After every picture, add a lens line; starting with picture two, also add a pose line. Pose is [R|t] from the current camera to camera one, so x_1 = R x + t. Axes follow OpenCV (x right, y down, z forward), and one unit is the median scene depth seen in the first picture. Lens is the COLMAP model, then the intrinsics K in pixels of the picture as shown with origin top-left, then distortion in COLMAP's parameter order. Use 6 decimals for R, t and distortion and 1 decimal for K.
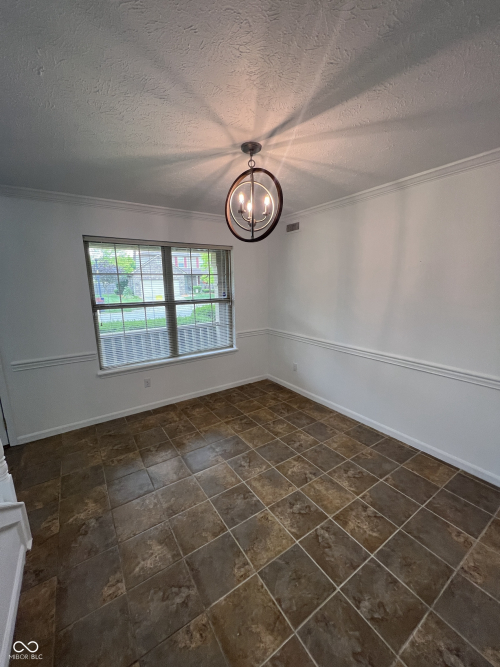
lens RADIAL K [[266.1, 0, 248.6], [0, 266.1, 334.4], [0, 0, 1]] dist [-0.000642, 0.000370]
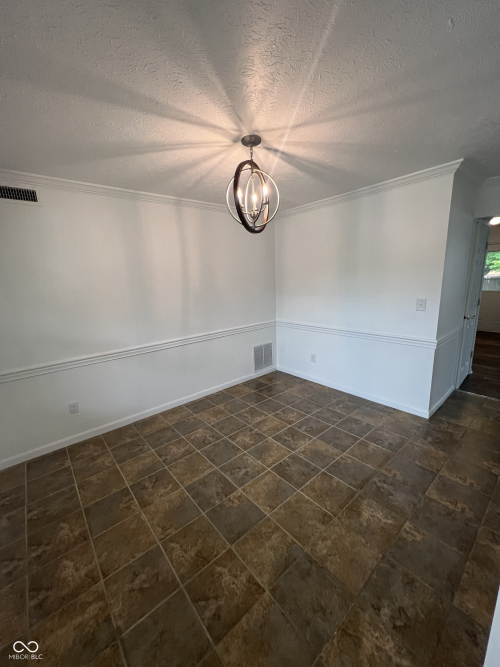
lens RADIAL K [[266.1, 0, 248.6], [0, 266.1, 334.4], [0, 0, 1]] dist [-0.000642, 0.000370]
pose [[-0.113014, -0.186599, 0.975914, -0.817828], [0.234903, 0.949345, 0.208721, -0.148815], [-0.965427, 0.252834, -0.063456, 0.911063]]
